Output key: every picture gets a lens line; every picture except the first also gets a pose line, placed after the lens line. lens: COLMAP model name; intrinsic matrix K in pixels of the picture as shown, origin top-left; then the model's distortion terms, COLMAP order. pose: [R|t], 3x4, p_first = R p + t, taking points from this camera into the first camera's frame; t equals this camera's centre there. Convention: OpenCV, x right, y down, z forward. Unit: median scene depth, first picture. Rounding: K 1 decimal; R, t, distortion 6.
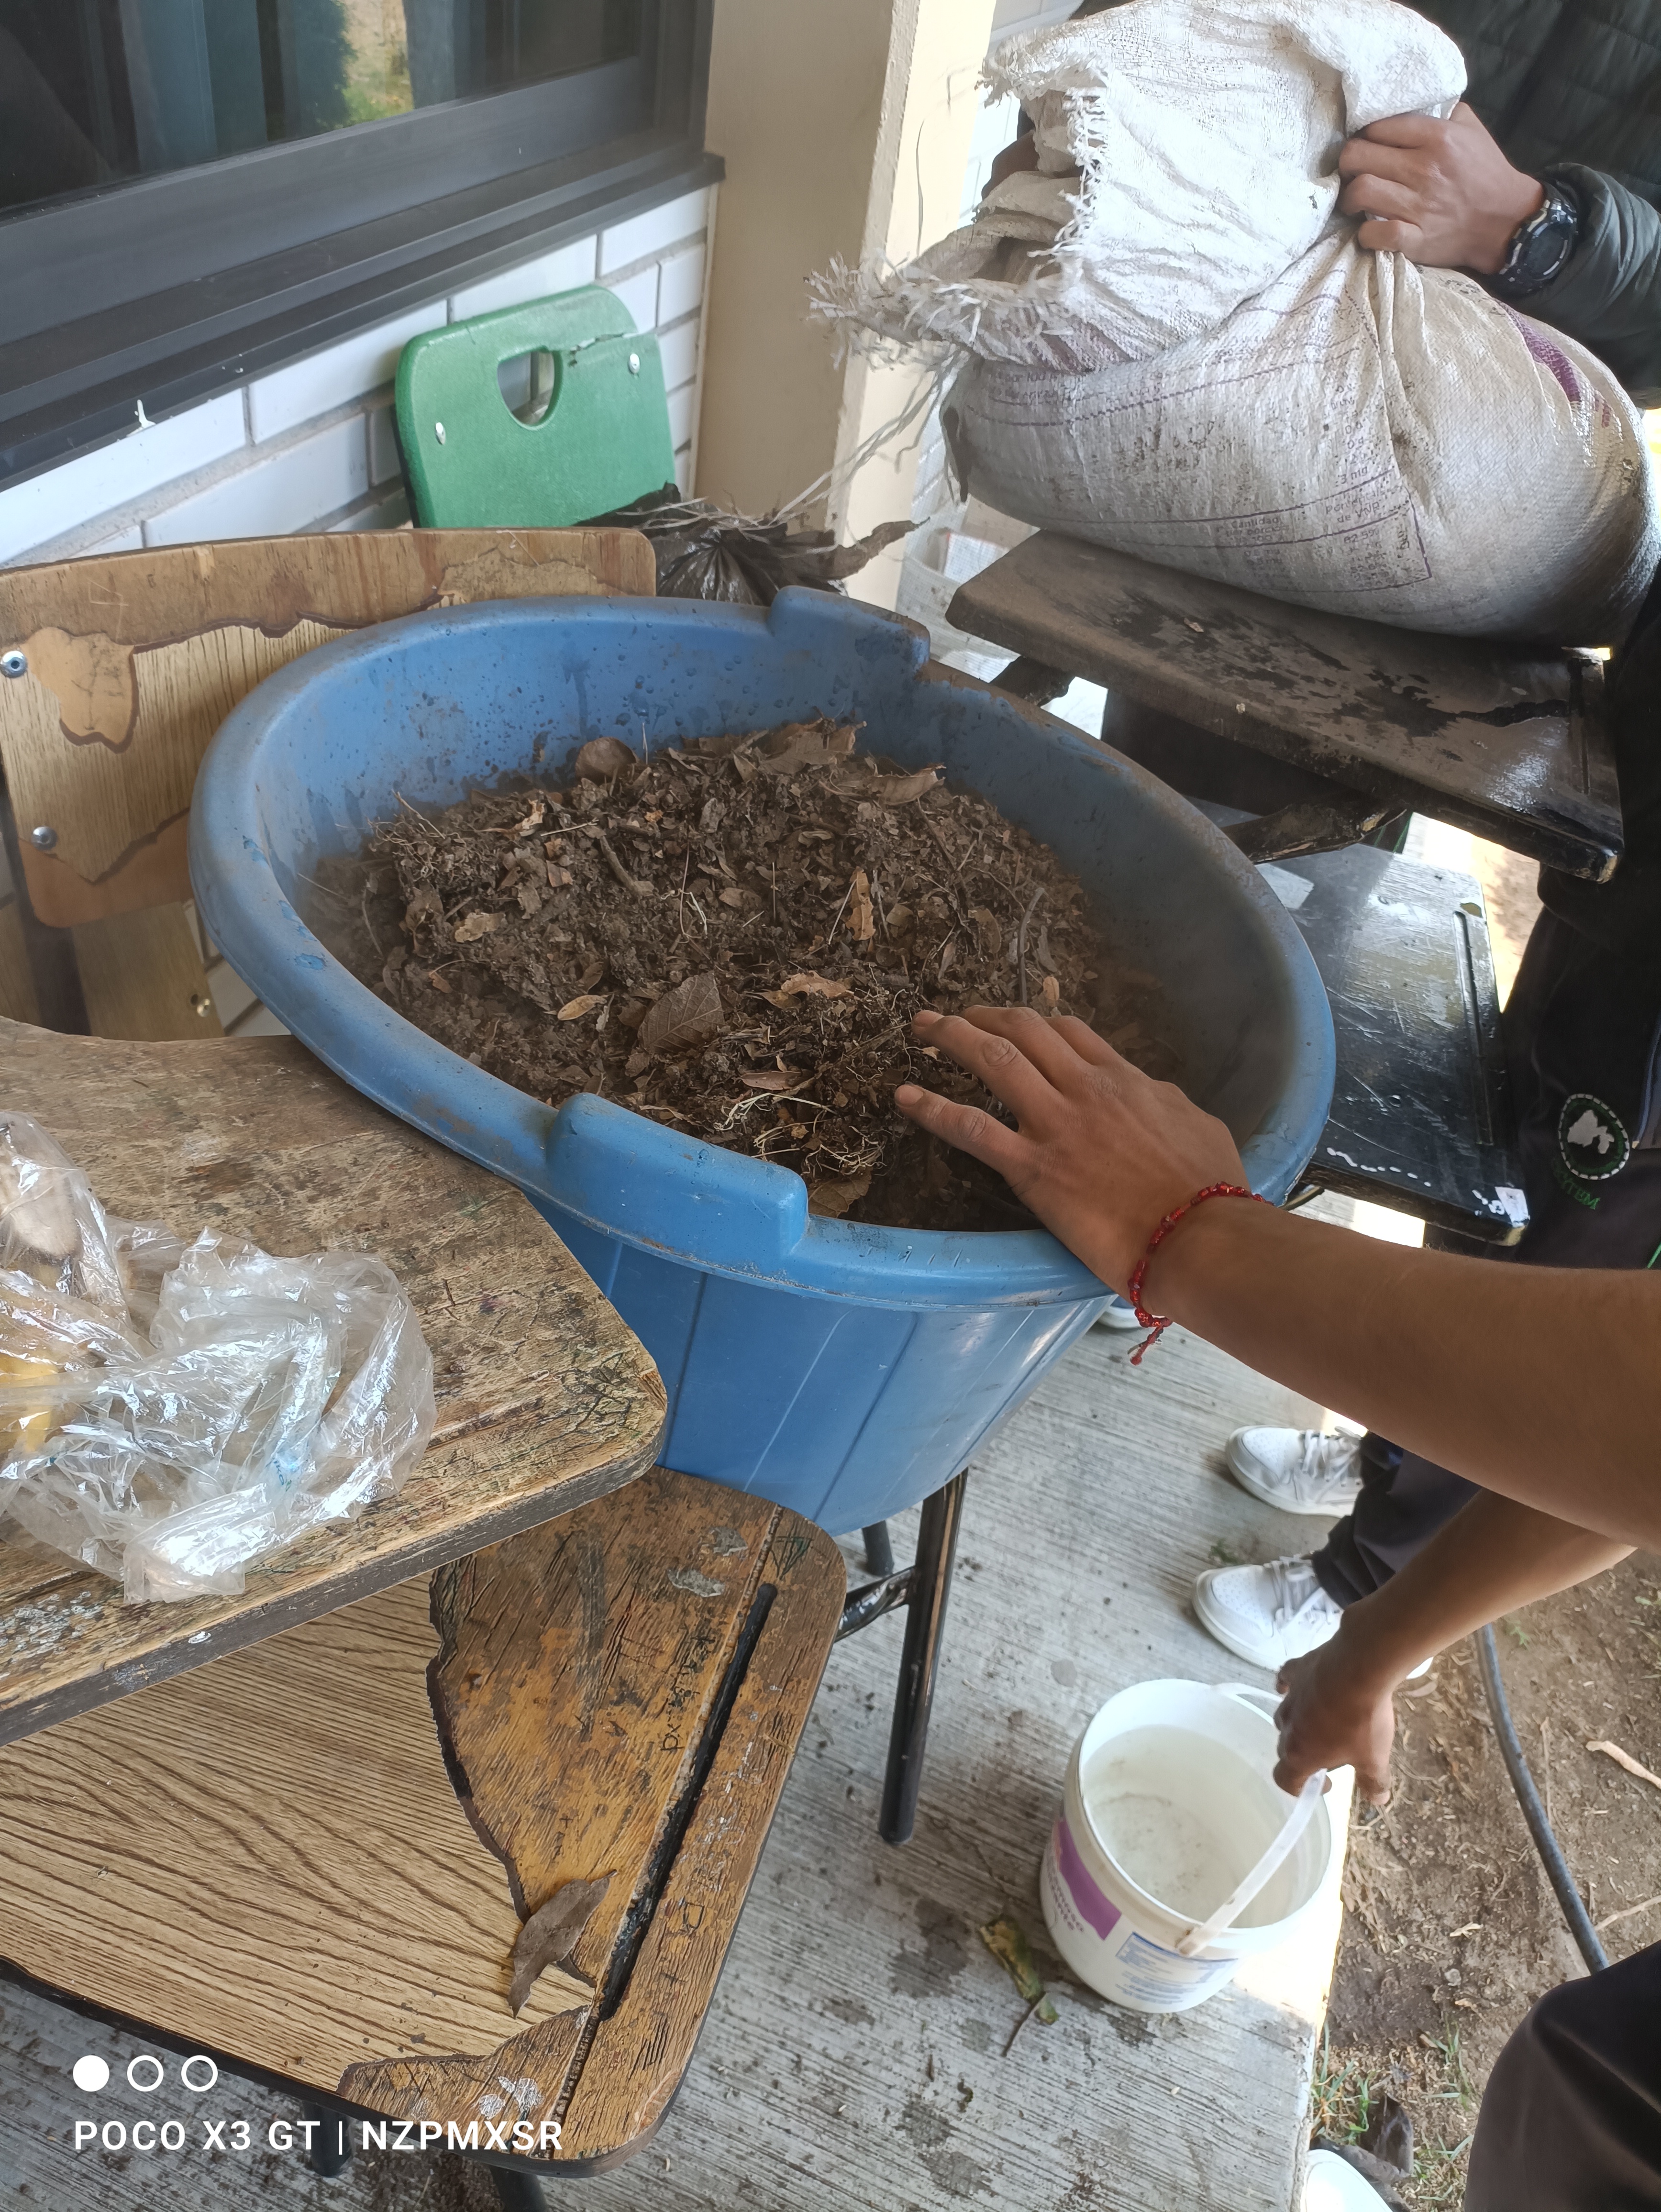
lens RADIAL K [[1683.0, 0, 849.3], [0, 1683.0, 1103.7], [0, 0, 1]] dist [0.039388, -0.054146]
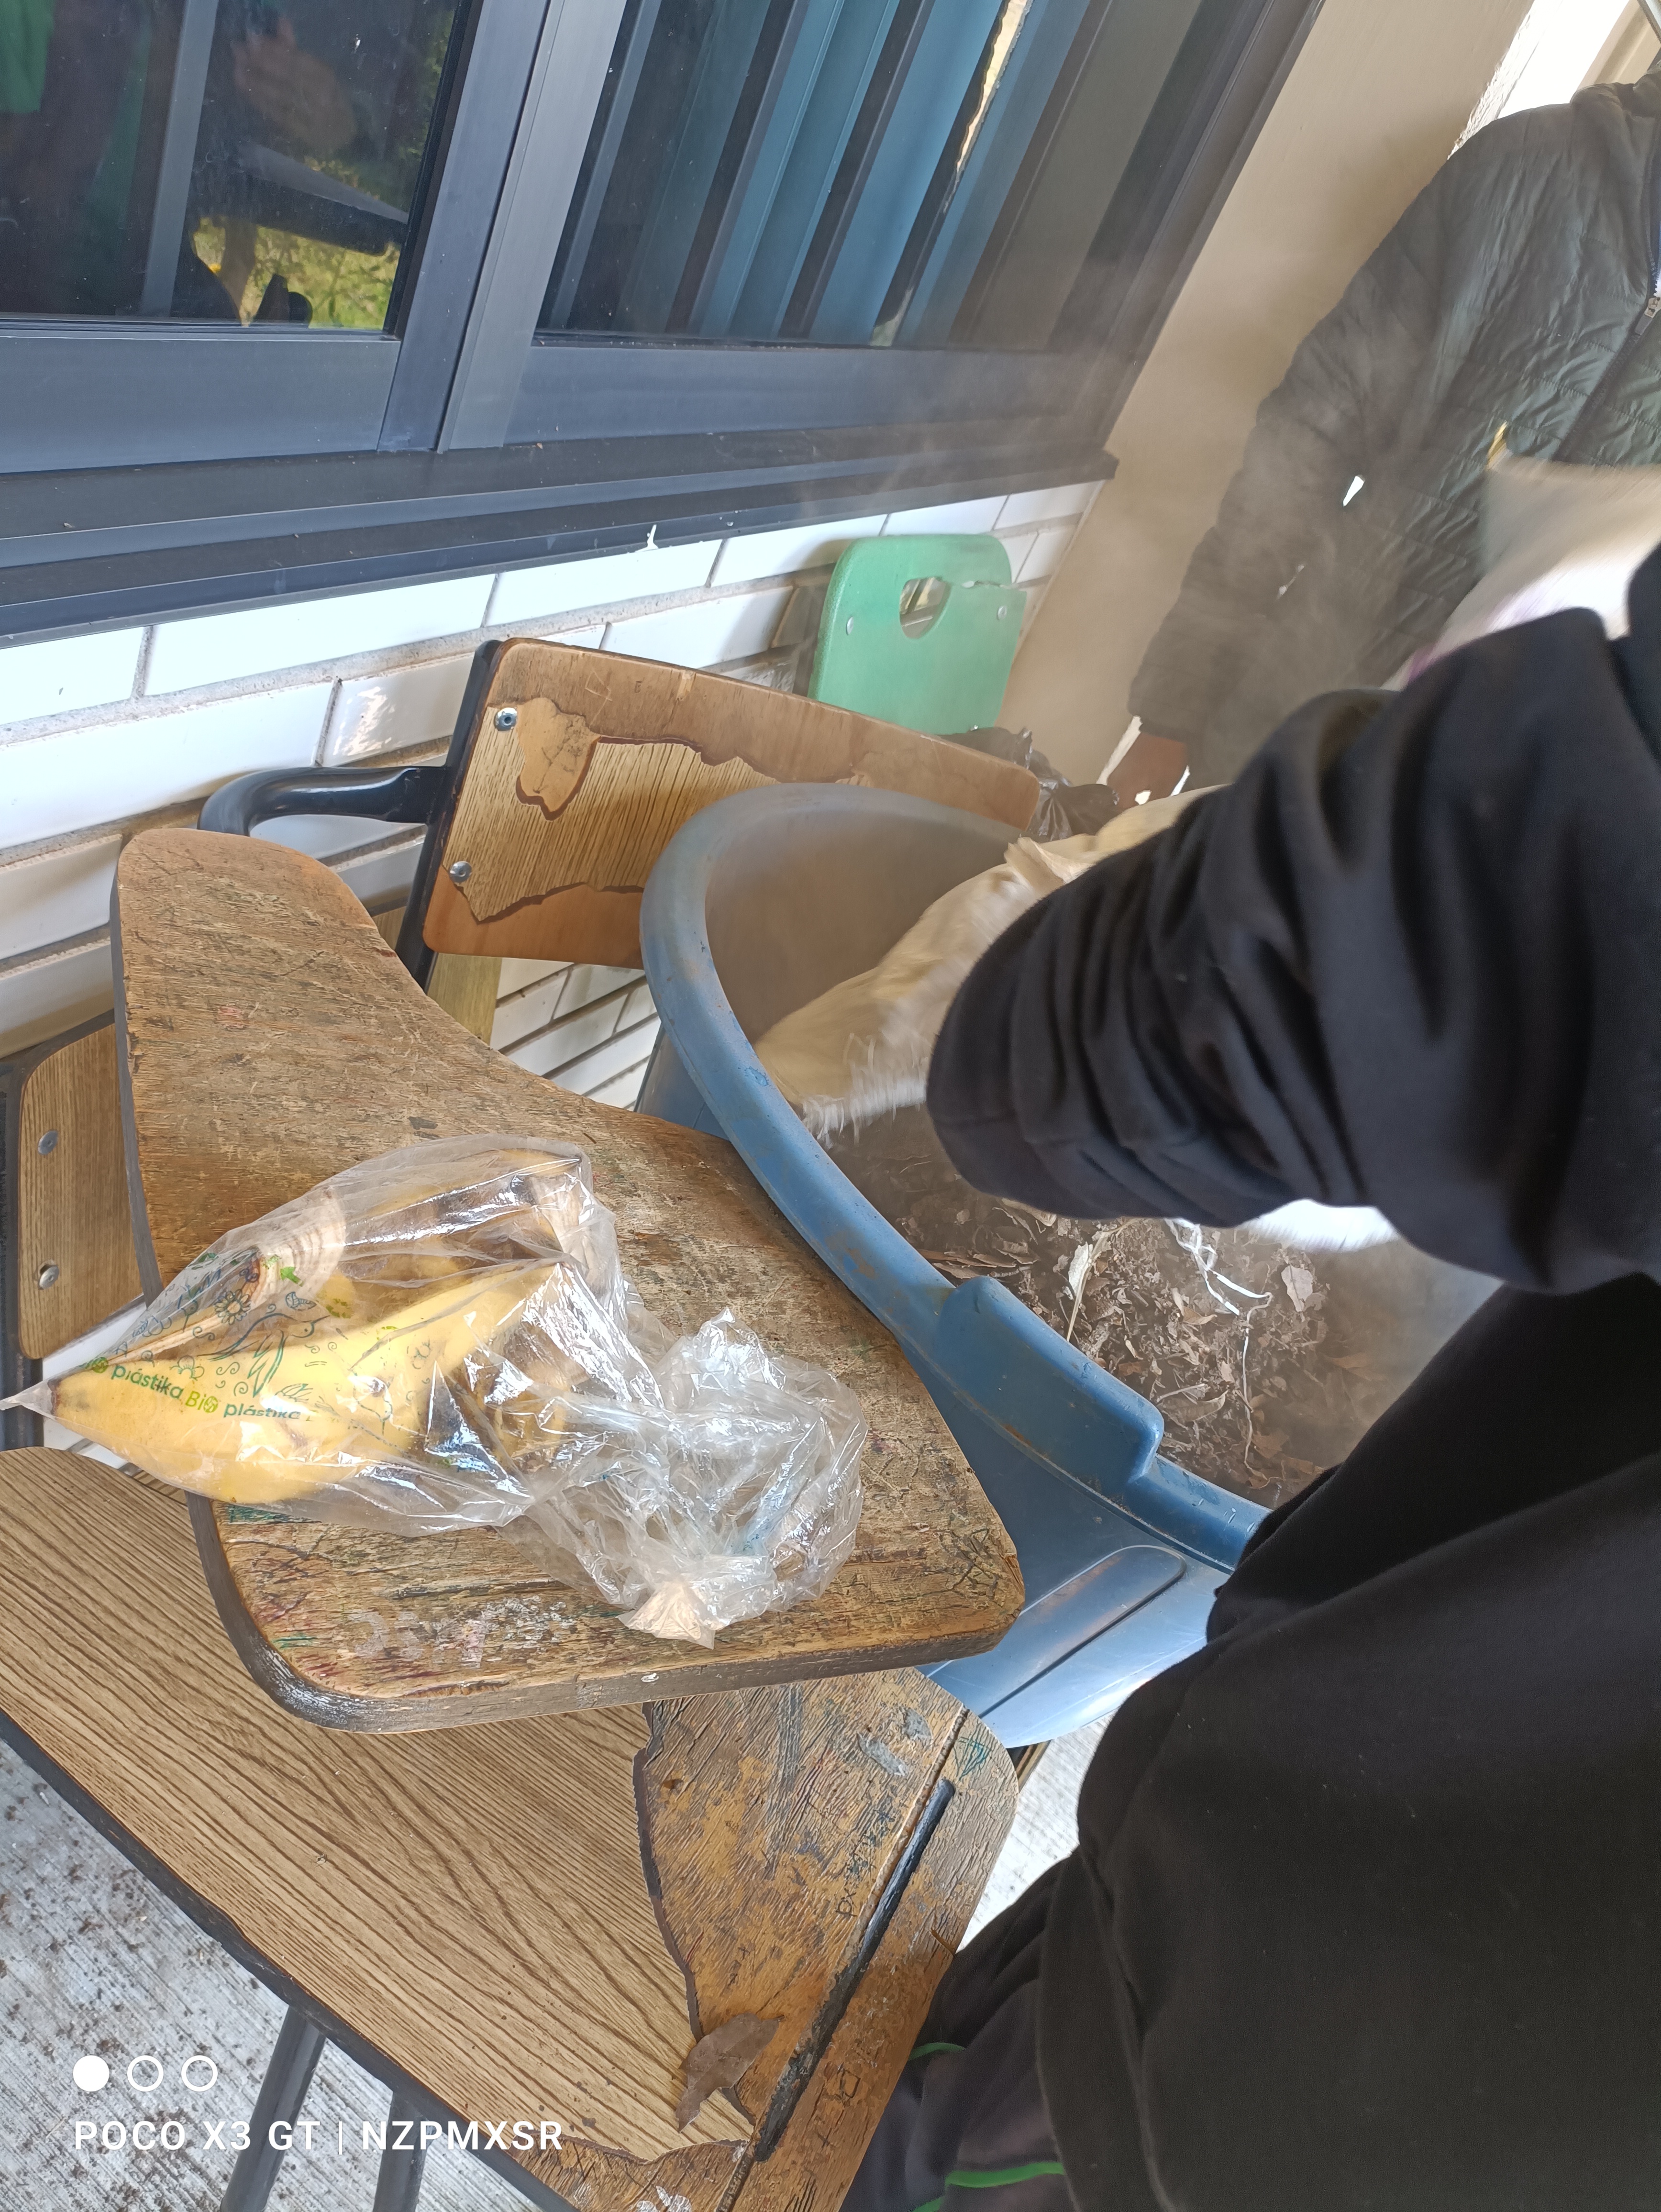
lens RADIAL K [[1682.9, 0, 830.5], [0, 1682.9, 1106.0], [0, 0, 1]] dist [0.045096, -0.065293]
pose [[0.949023, 0.315206, -0.000742, -0.259076], [-0.313166, 0.942610, -0.115812, 0.041887], [-0.035805, 0.110141, 0.993271, -0.068609]]
